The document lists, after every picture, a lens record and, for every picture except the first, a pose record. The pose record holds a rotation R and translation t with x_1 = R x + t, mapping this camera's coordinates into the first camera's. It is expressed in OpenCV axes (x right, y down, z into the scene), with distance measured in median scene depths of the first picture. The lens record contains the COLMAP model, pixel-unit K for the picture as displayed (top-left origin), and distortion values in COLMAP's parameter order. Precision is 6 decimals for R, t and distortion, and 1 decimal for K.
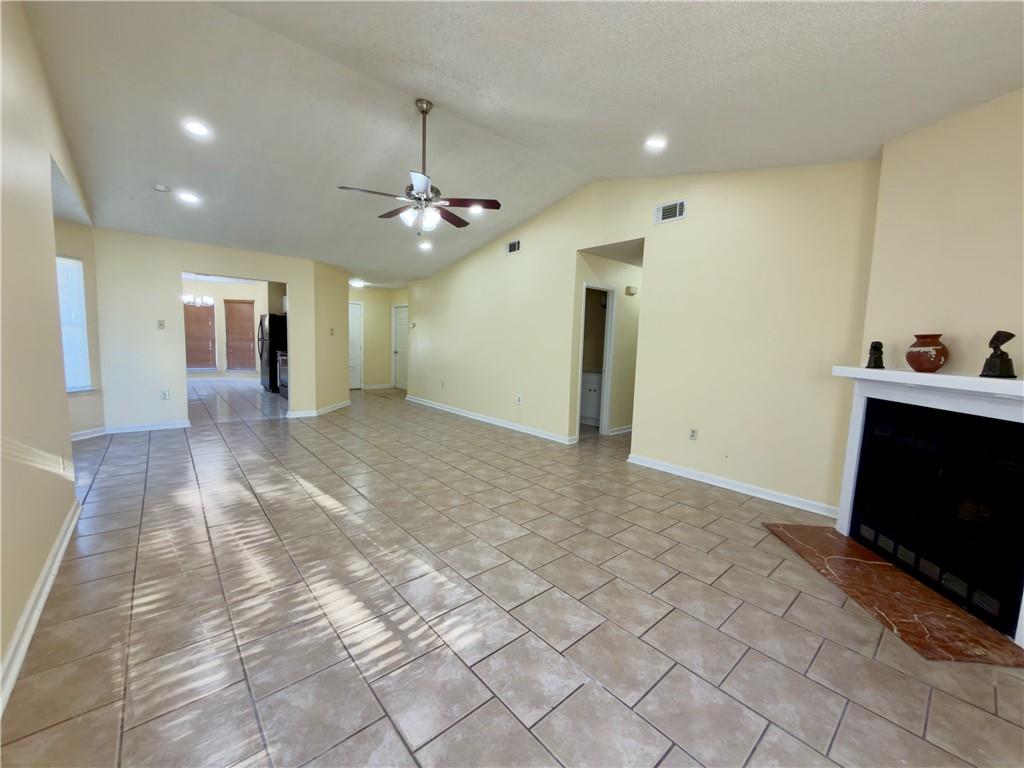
lens RADIAL K [[413.2, 0, 515.9], [0, 413.2, 377.5], [0, 0, 1]] dist [-0.001555, -0.000051]
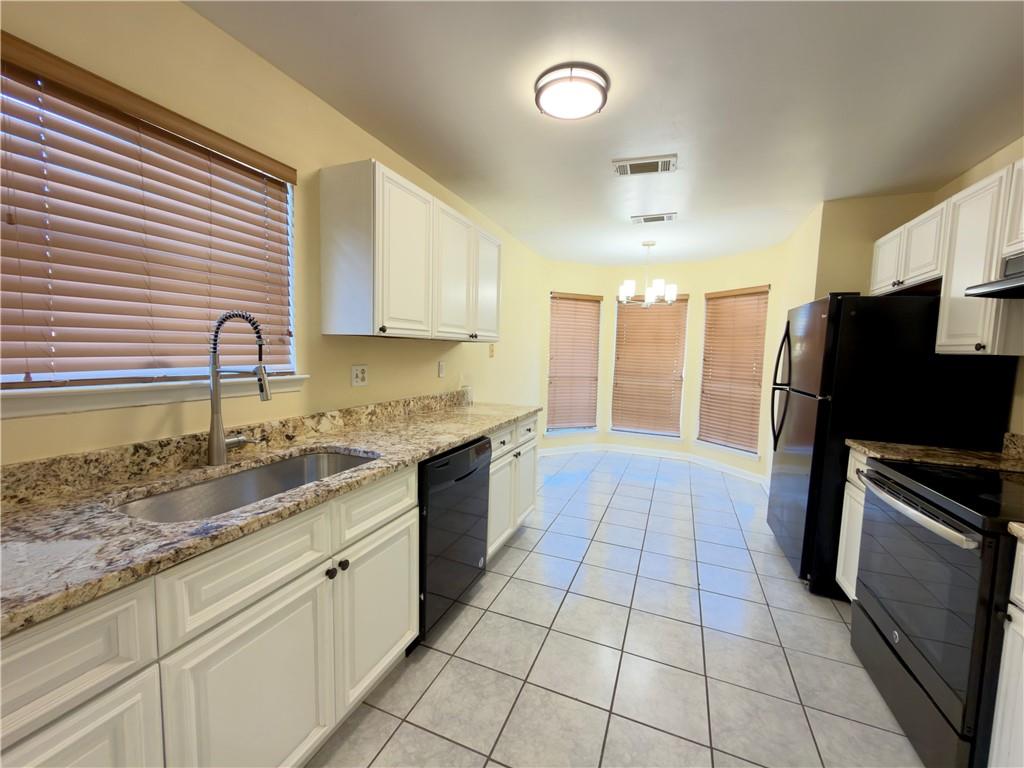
lens RADIAL K [[413.2, 0, 516.5], [0, 413.2, 384.0], [0, 0, 1]] dist [-0.001555, -0.000051]
pose [[0.459571, 0.049365, -0.886768, -0.396977], [-0.102498, 0.994731, 0.002256, -0.067780], [0.882207, 0.089856, 0.462209, 0.622106]]
